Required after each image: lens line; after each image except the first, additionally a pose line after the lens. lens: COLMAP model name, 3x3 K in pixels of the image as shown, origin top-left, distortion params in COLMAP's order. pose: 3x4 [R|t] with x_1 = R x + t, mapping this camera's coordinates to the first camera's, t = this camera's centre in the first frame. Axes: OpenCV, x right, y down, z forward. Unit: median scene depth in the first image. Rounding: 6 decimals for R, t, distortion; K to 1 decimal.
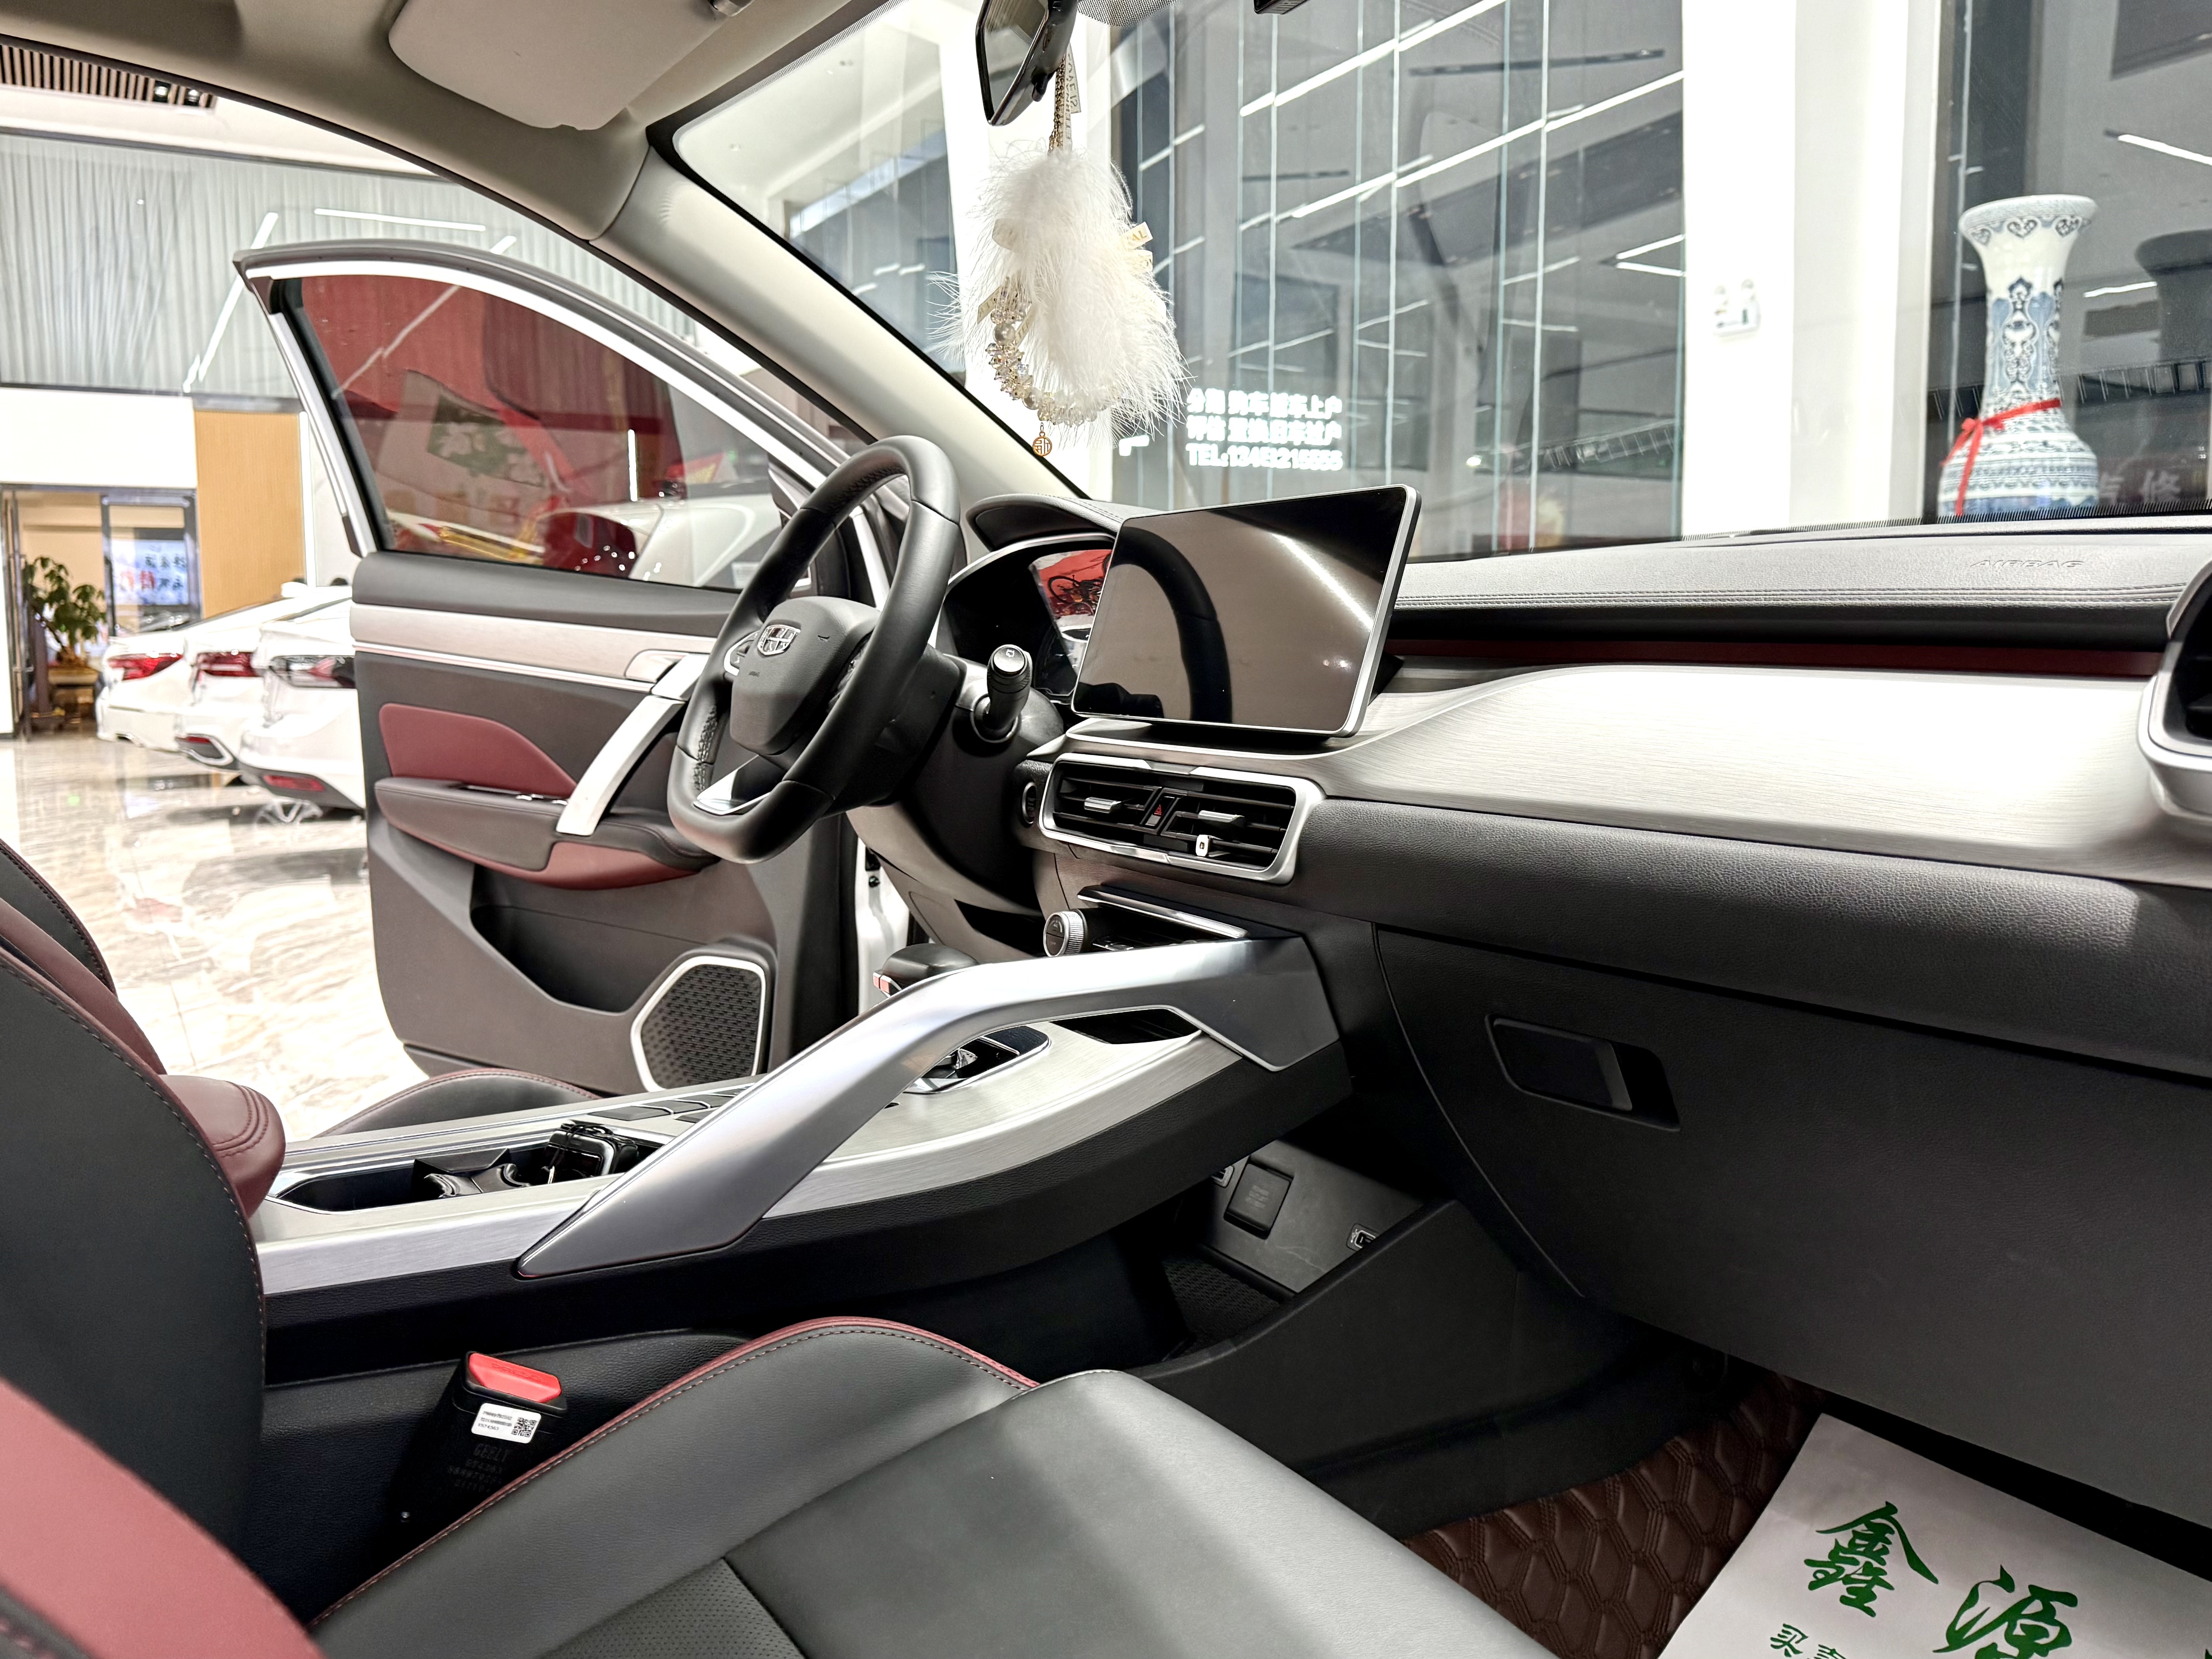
lens RADIAL K [[1819.8, 0, 1107.3], [0, 1819.8, 846.2], [0, 0, 1]] dist [0.055039, -0.123034]
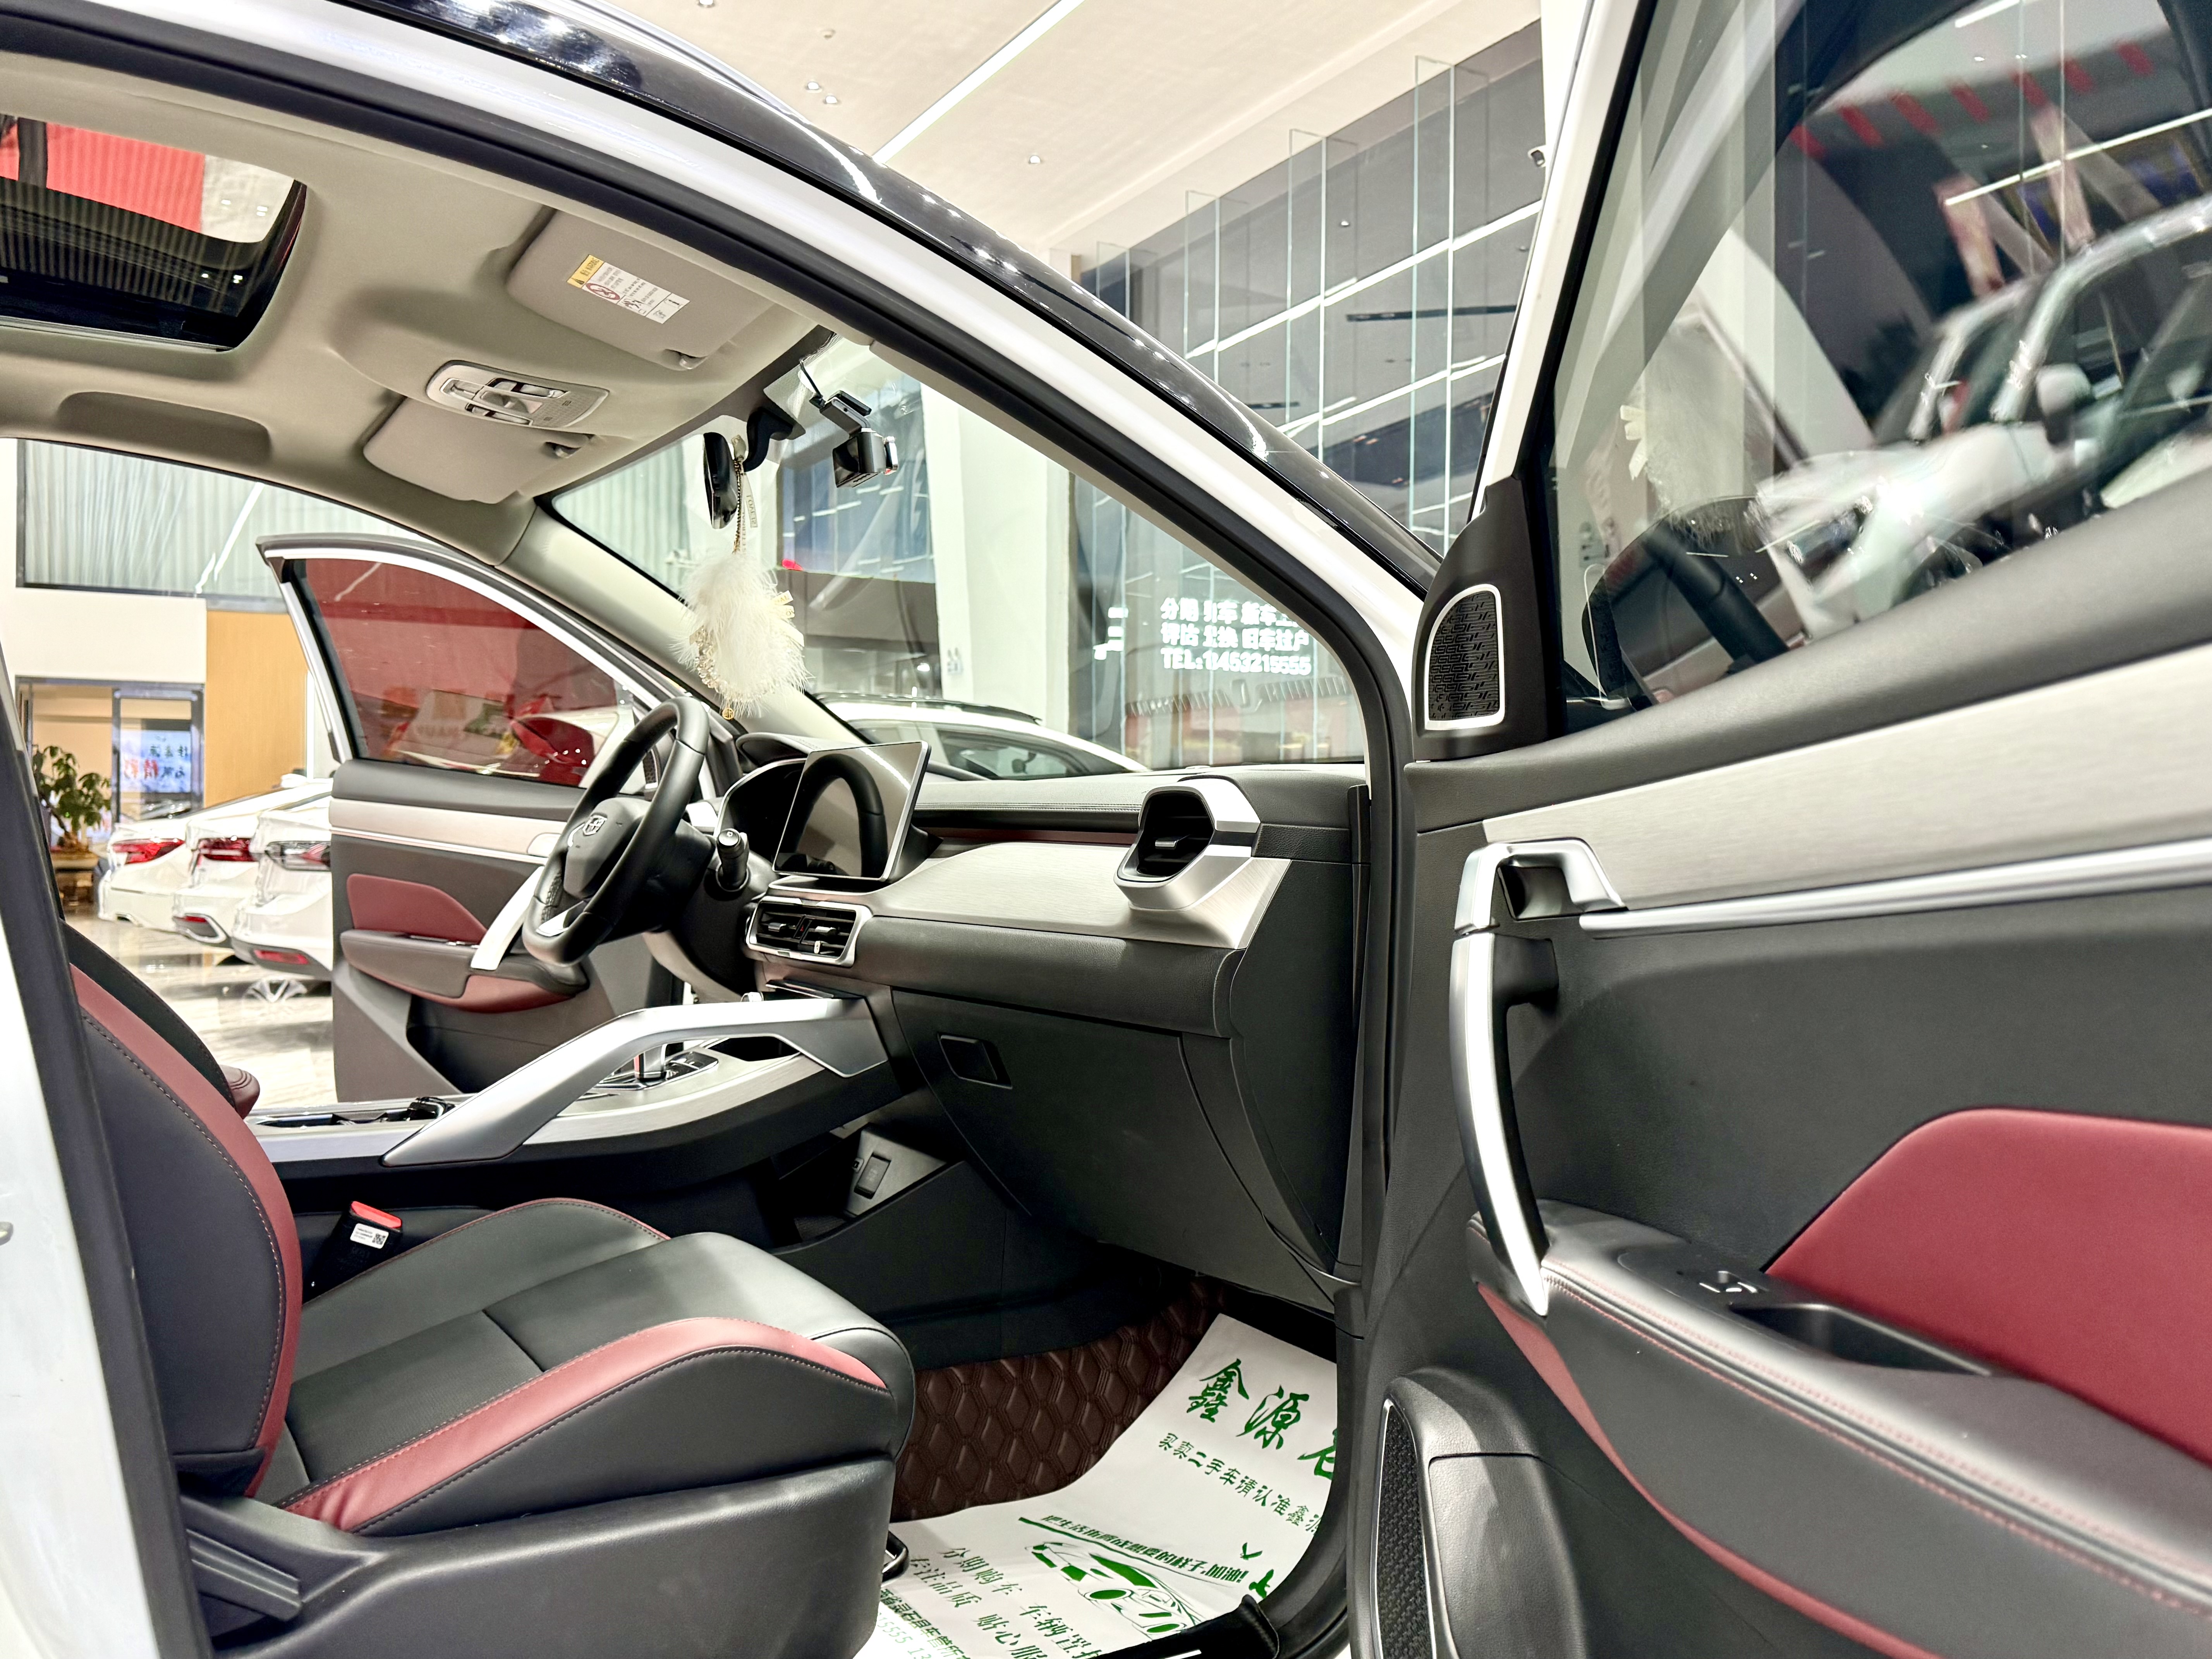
lens RADIAL K [[1819.8, 0, 1107.7], [0, 1819.8, 841.2], [0, 0, 1]] dist [0.055039, -0.123034]
pose [[0.999954, 0.008795, 0.003834, 0.128816], [-0.008325, 0.994010, -0.108973, 0.034272], [-0.004769, 0.108936, 0.994037, -0.281699]]
